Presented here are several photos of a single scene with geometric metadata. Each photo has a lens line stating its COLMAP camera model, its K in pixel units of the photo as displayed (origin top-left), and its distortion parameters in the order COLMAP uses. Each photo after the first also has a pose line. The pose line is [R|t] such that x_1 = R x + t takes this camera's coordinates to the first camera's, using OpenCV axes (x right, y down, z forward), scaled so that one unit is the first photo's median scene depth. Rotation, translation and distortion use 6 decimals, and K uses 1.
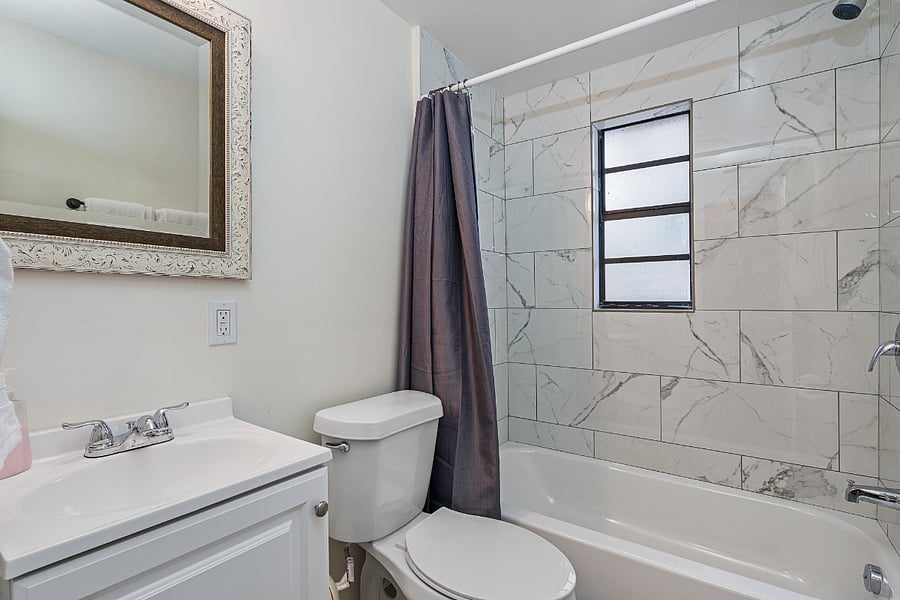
lens RADIAL K [[428.2, 0, 436.8], [0, 428.2, 331.5], [0, 0, 1]] dist [0.000855, 0.000677]
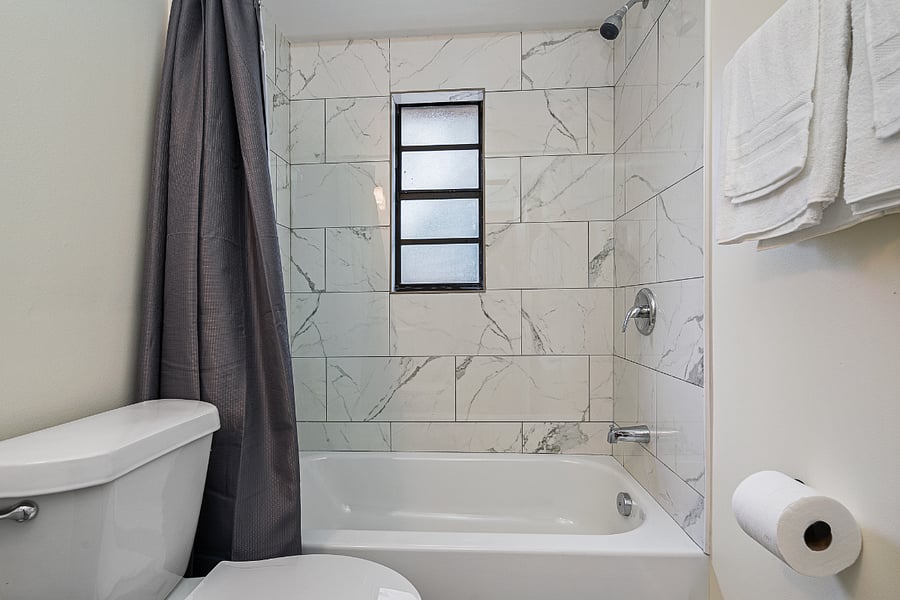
lens RADIAL K [[415.1, 0, 447.4], [0, 415.1, 308.4], [0, 0, 1]] dist [-0.000936, 0.000635]
pose [[0.833813, -0.002068, 0.552043, -0.047284], [0.040731, 0.997498, -0.057785, 0.052554], [-0.550542, 0.070668, 0.831811, 0.201950]]
